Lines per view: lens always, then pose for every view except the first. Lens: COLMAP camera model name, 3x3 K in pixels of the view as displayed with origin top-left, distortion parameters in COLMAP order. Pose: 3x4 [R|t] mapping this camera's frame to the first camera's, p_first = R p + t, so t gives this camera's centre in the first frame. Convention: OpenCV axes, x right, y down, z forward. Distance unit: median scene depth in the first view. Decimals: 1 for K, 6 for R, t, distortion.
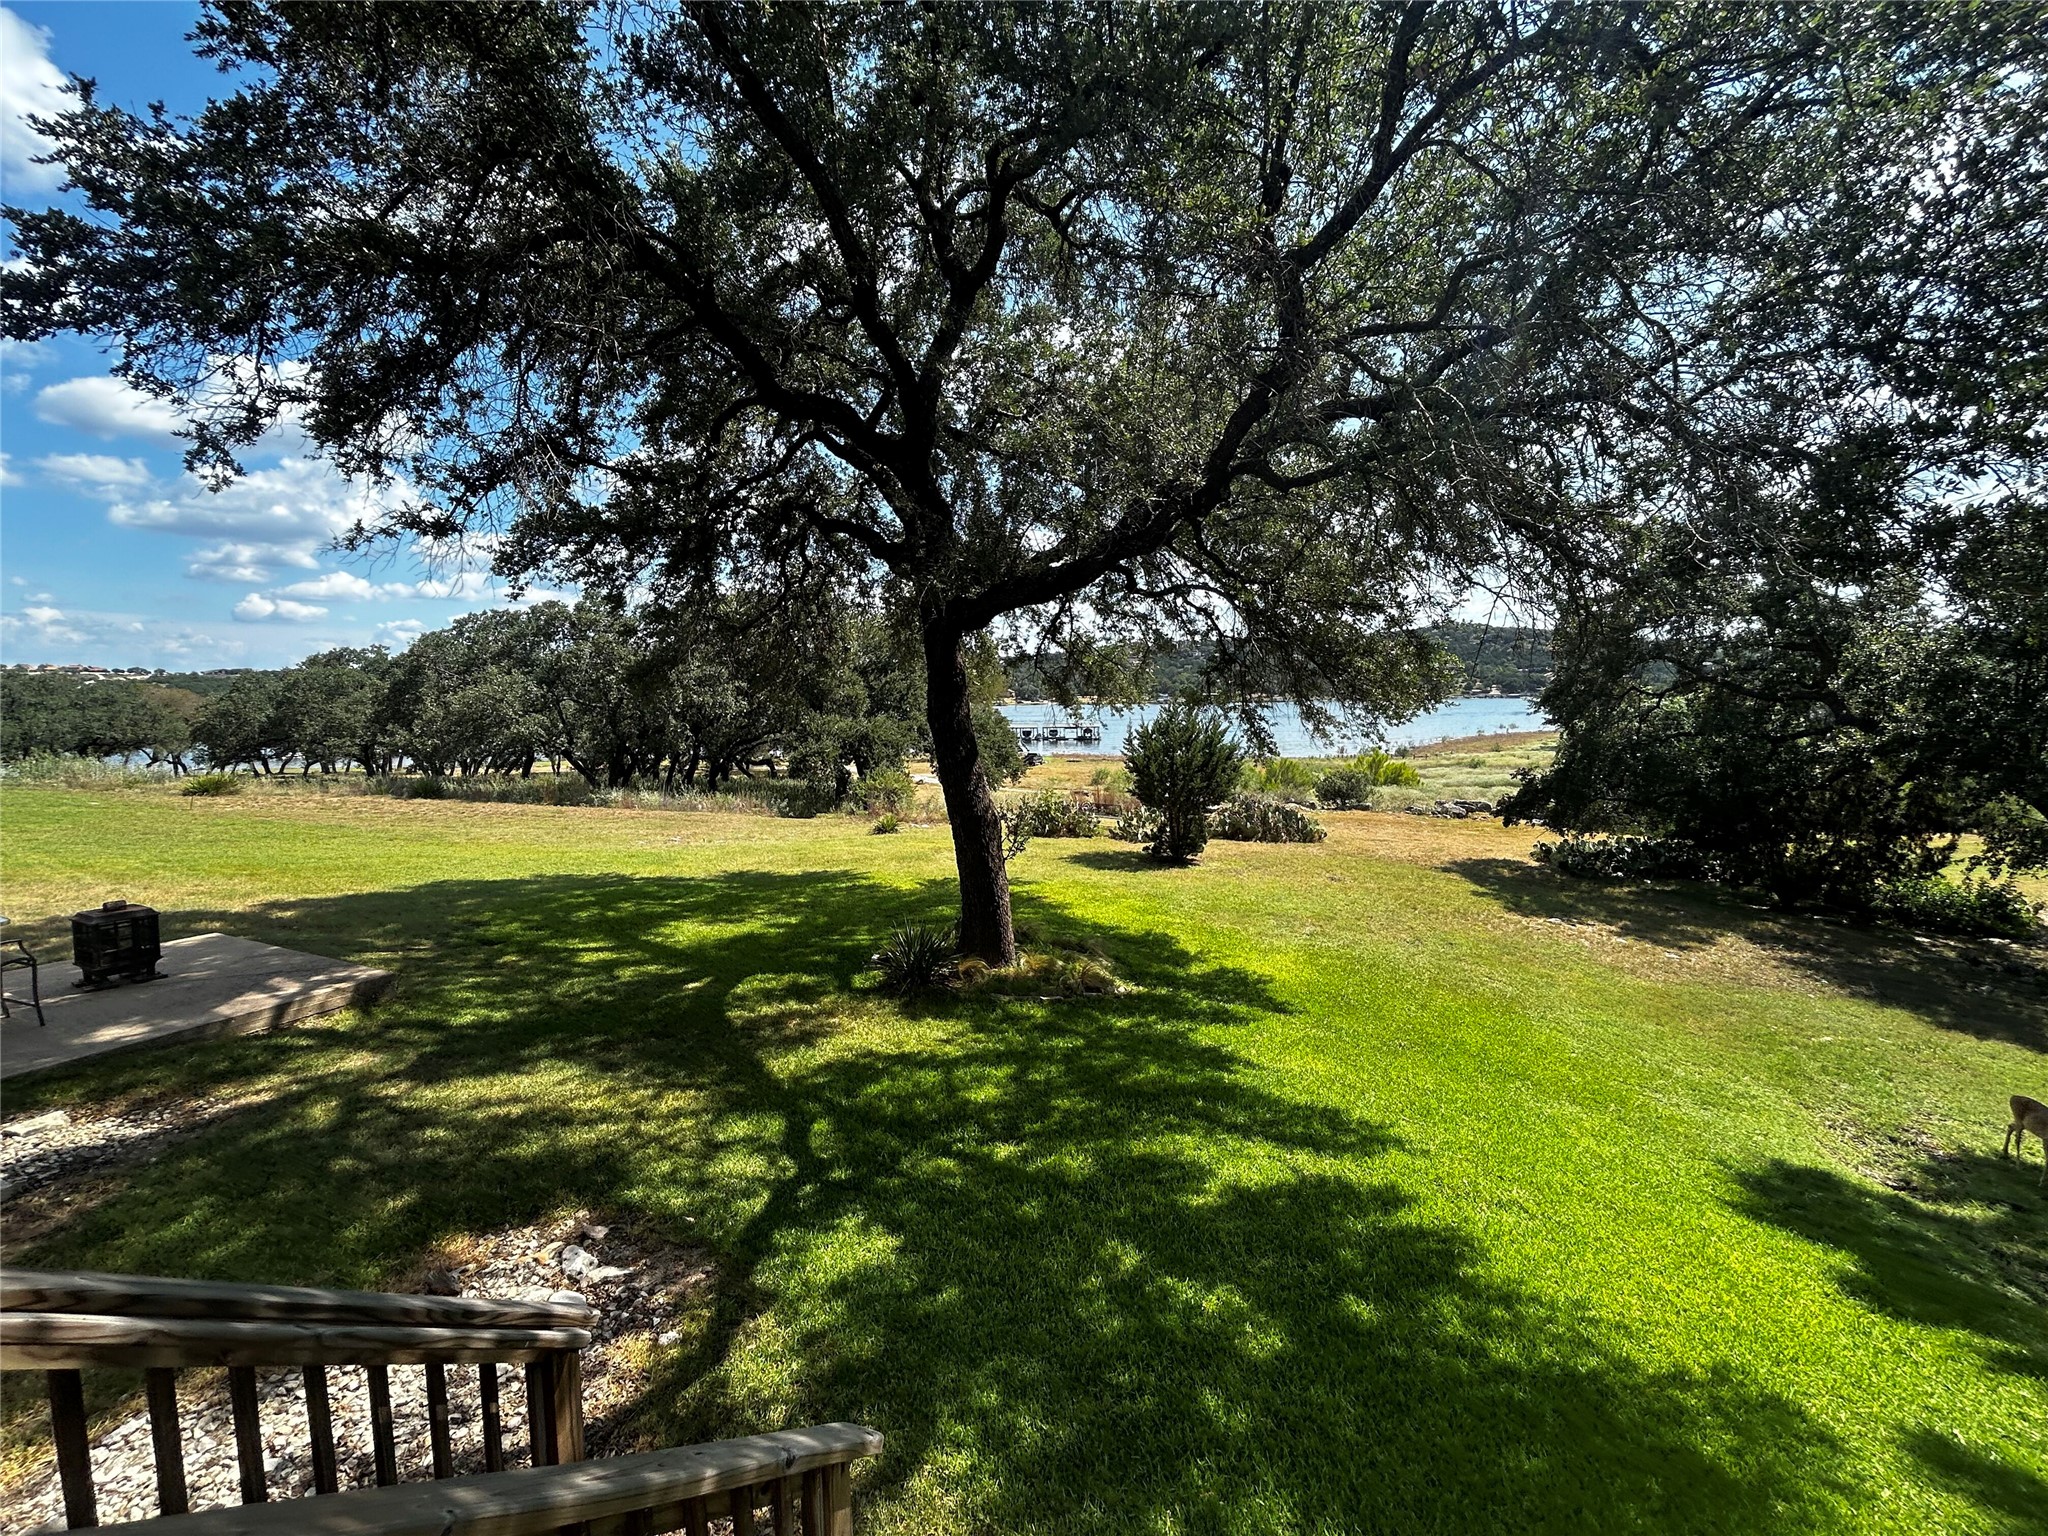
lens RADIAL K [[835.5, 0, 1026.0], [0, 835.5, 766.5], [0, 0, 1]] dist [-0.001240, 0.000326]
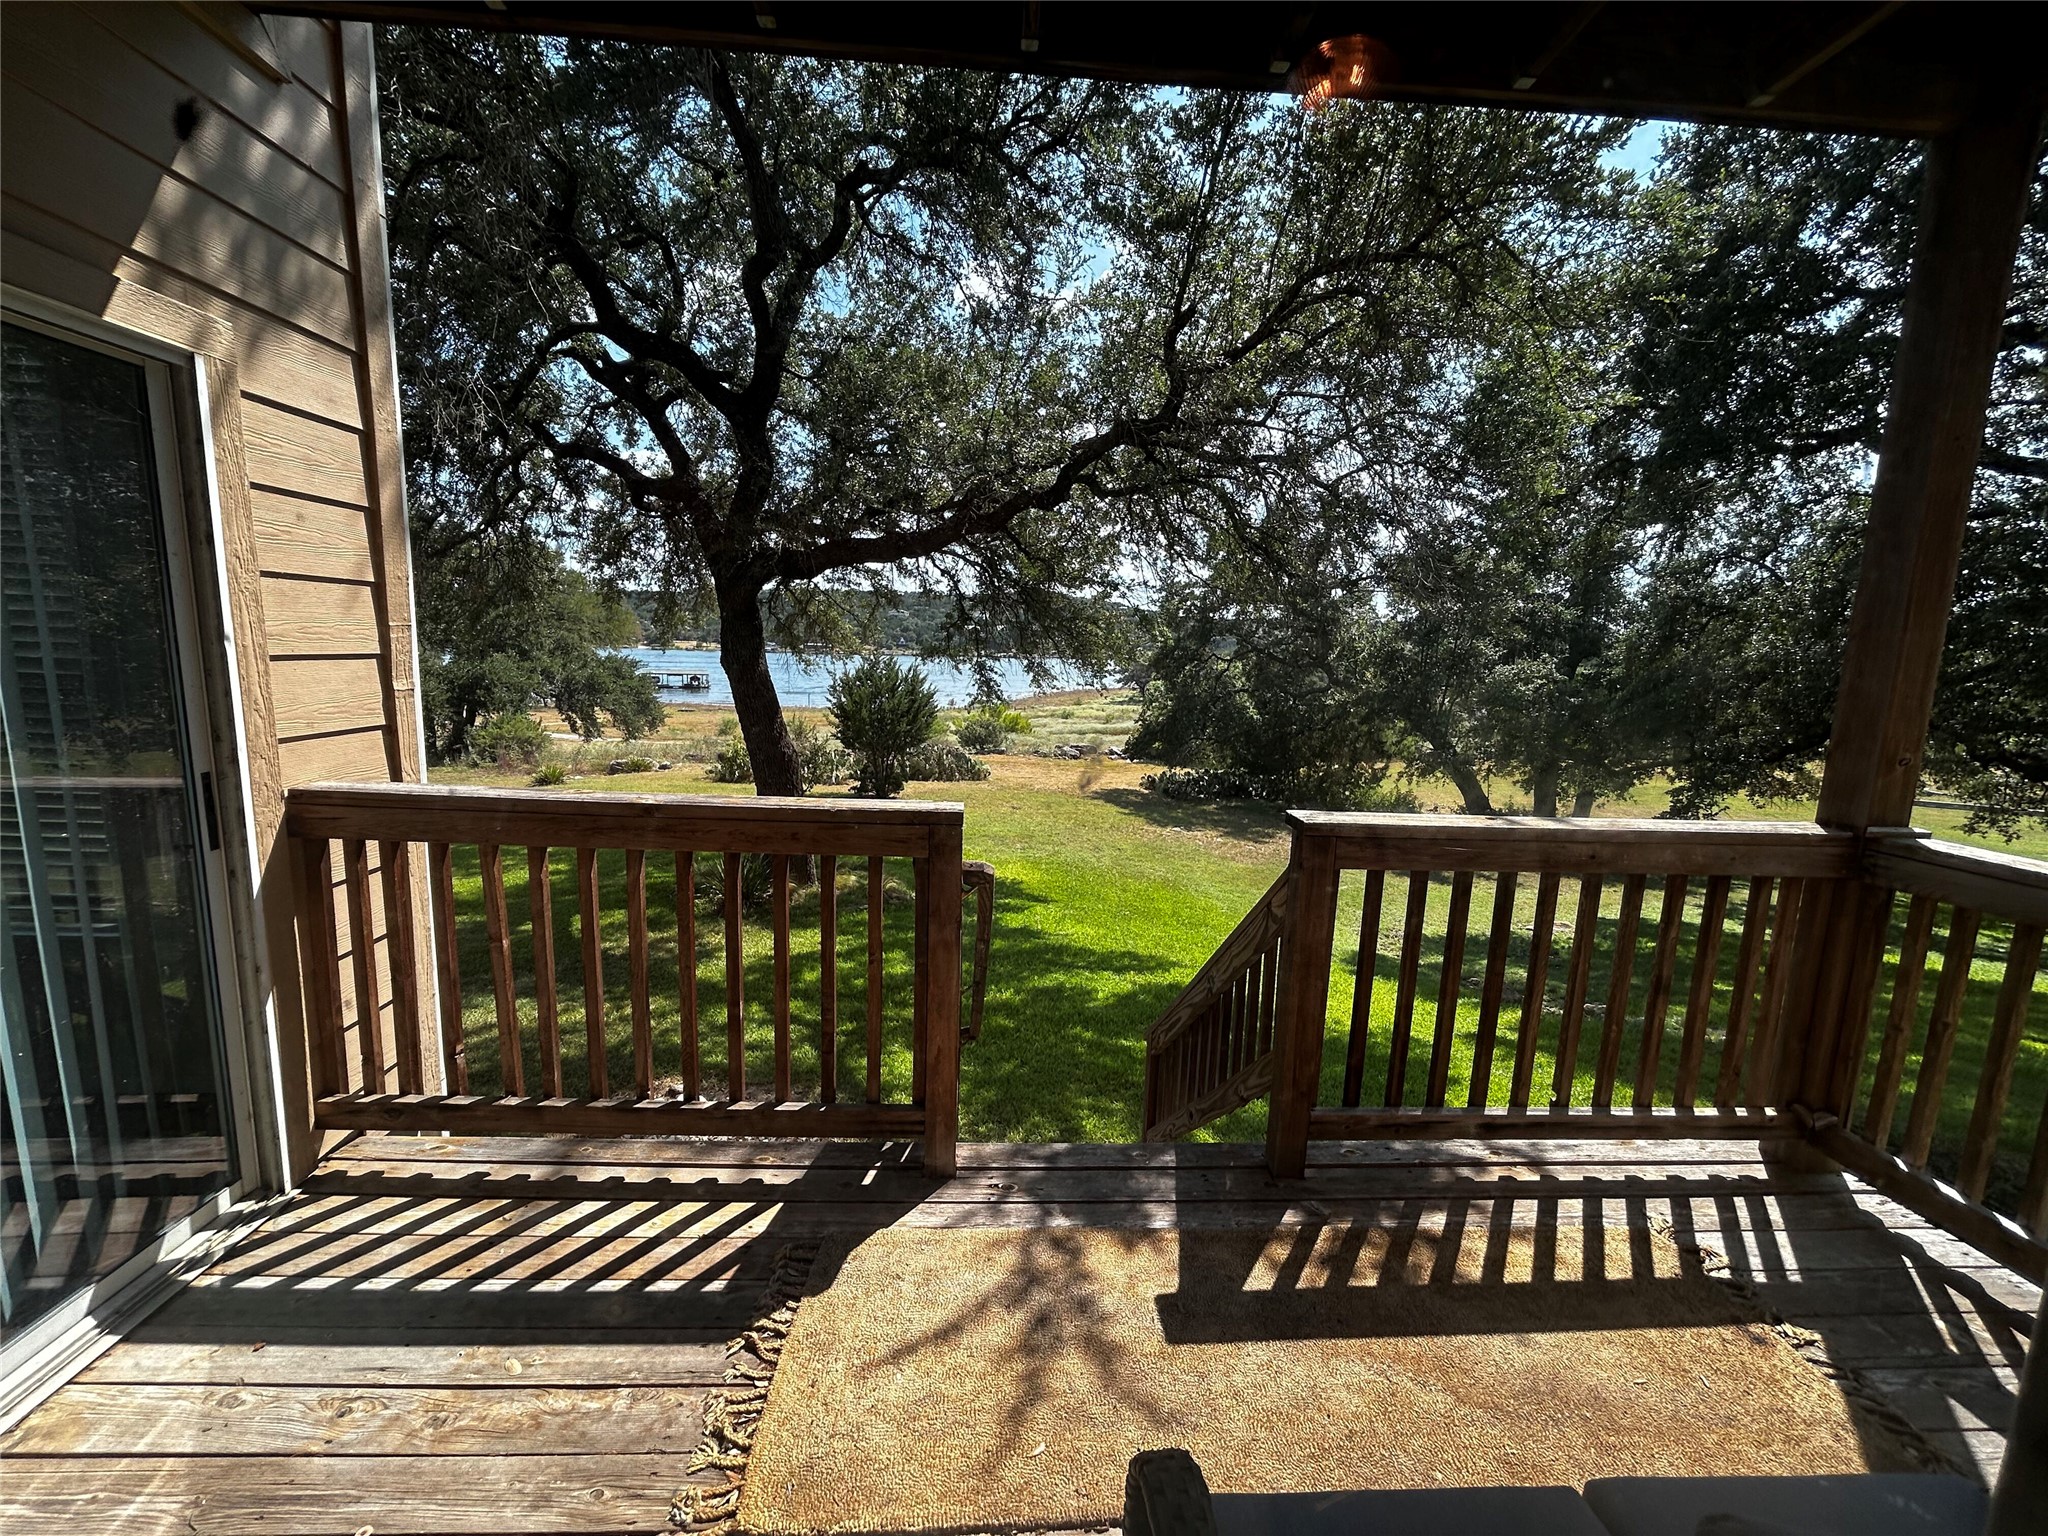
lens RADIAL K [[835.5, 0, 1021.6], [0, 835.5, 766.3], [0, 0, 1]] dist [-0.001240, 0.000326]
pose [[0.894583, -0.022943, 0.446312, -0.141185], [-0.002737, 0.998381, 0.056808, 0.007826], [-0.446893, -0.052041, 0.893072, -0.054062]]
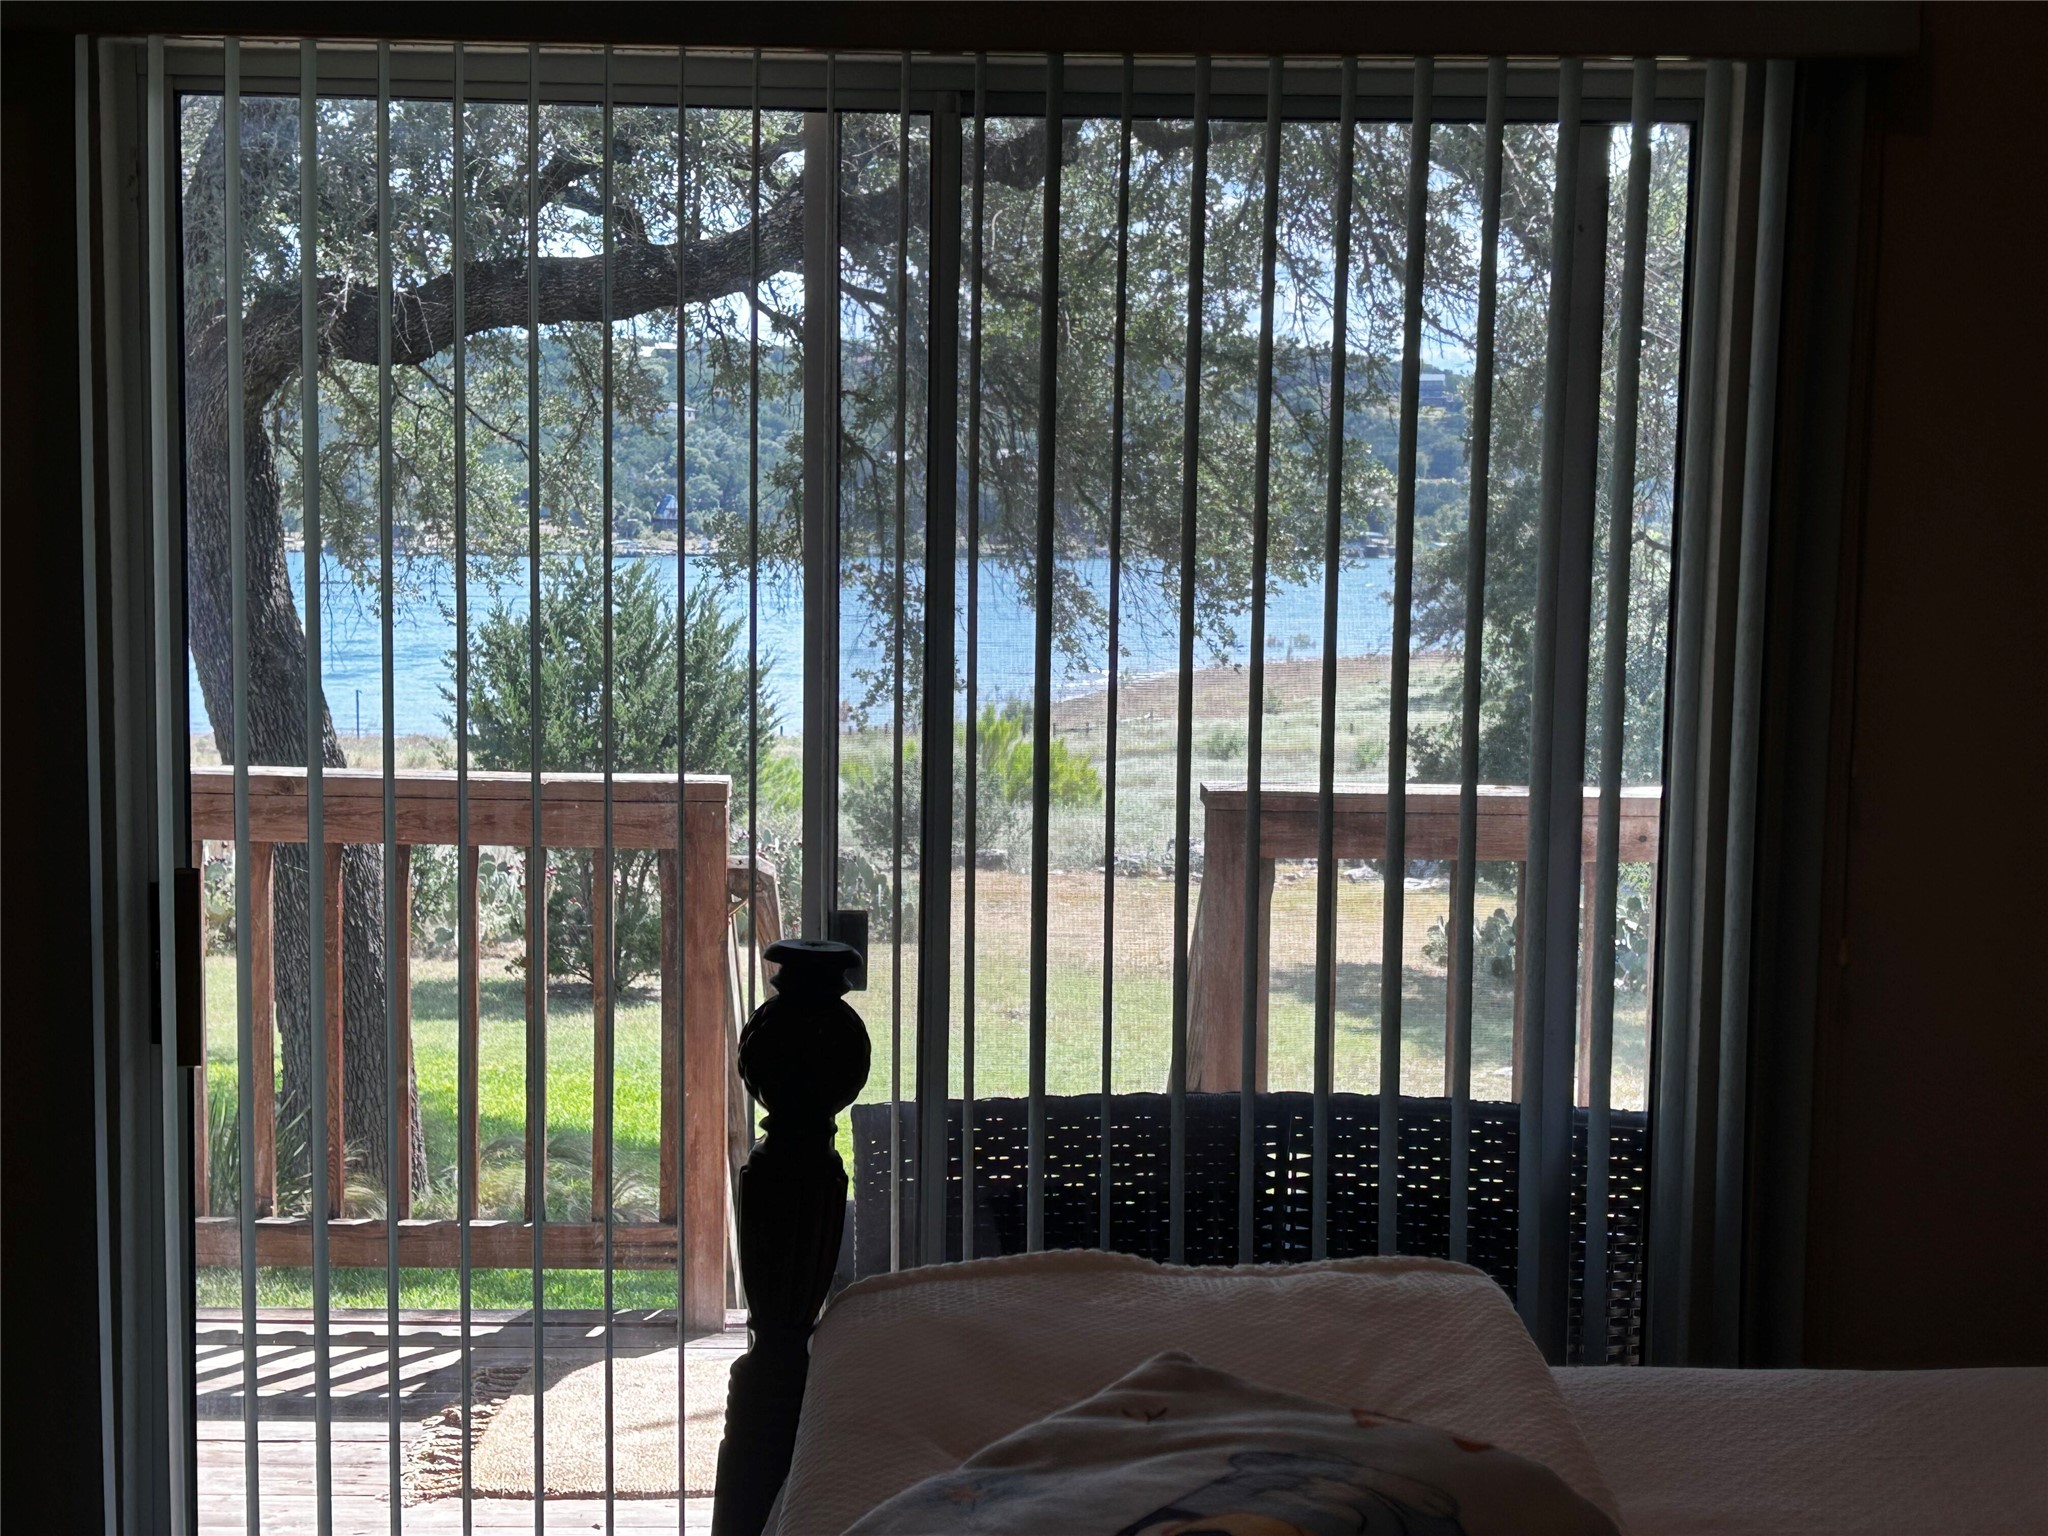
lens RADIAL K [[2893.5, 0, 1023.3], [0, 2893.5, 759.8], [0, 0, 1]] dist [0.147104, 0.000000]
pose [[0.904456, -0.007540, 0.426500, -0.188930], [0.009988, 0.999944, -0.003503, 0.018880], [-0.426450, 0.007428, 0.904481, -0.206348]]
